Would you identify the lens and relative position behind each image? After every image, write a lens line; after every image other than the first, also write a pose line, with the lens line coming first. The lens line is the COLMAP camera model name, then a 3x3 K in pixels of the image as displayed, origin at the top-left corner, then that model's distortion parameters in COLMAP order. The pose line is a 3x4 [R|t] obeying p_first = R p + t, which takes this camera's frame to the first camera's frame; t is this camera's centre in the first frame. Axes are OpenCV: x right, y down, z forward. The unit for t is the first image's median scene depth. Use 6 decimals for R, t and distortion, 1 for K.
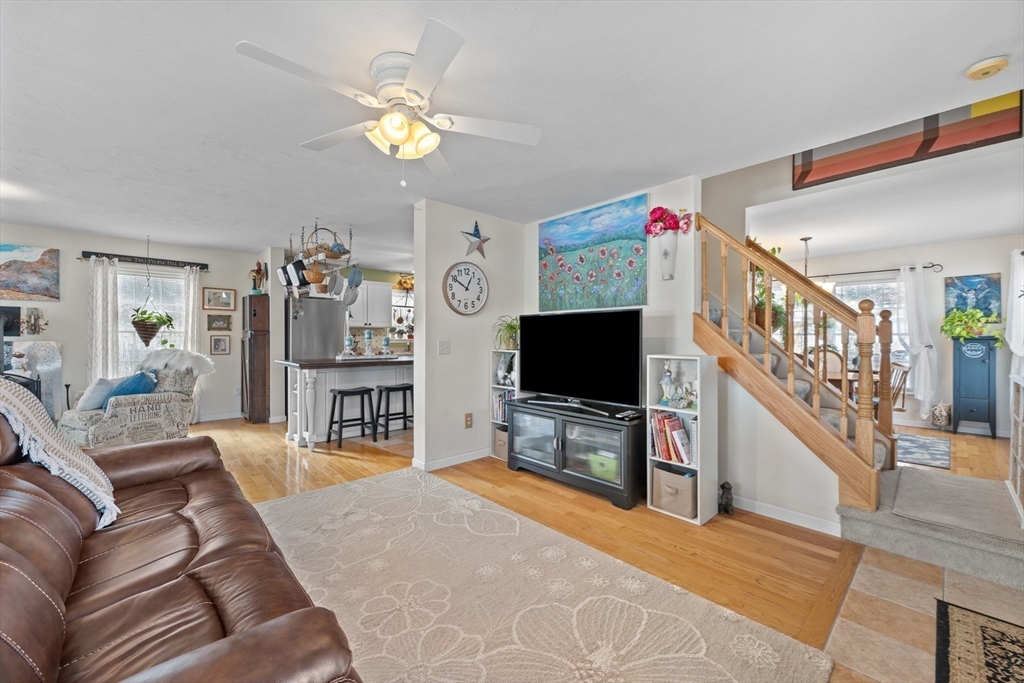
lens RADIAL K [[415.7, 0, 511.5], [0, 415.7, 340.3], [0, 0, 1]] dist [-0.001693, -0.000375]
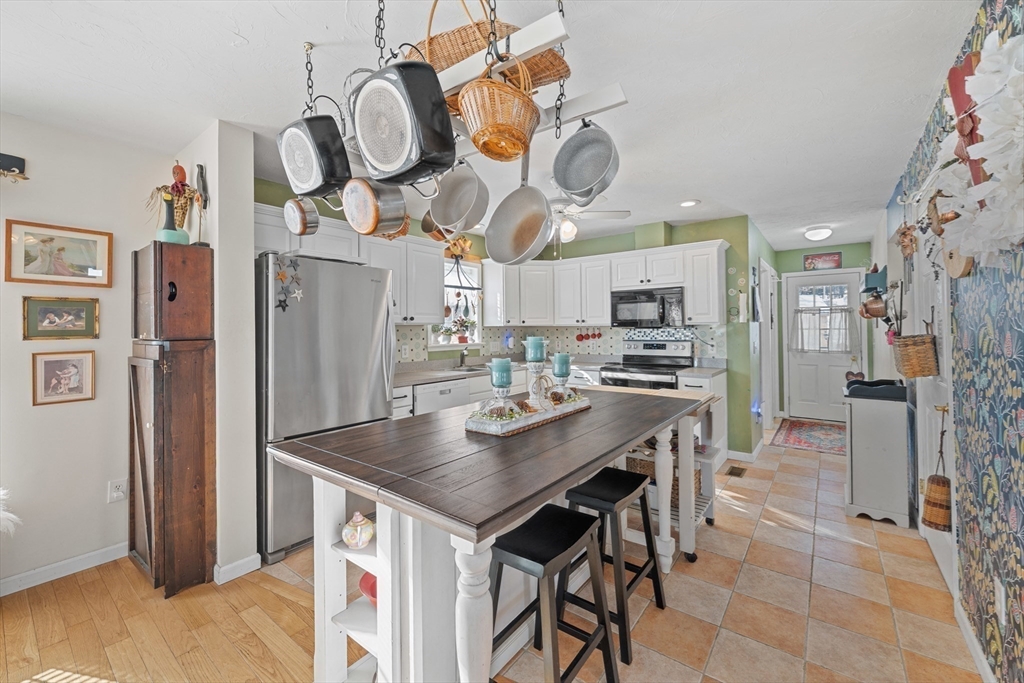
lens RADIAL K [[415.7, 0, 510.5], [0, 415.7, 325.8], [0, 0, 1]] dist [-0.001693, -0.000375]
pose [[0.984300, -0.008607, 0.176292, -0.369768], [0.010996, 0.999860, -0.012581, -0.026272], [-0.176159, 0.014322, 0.984258, 0.558438]]
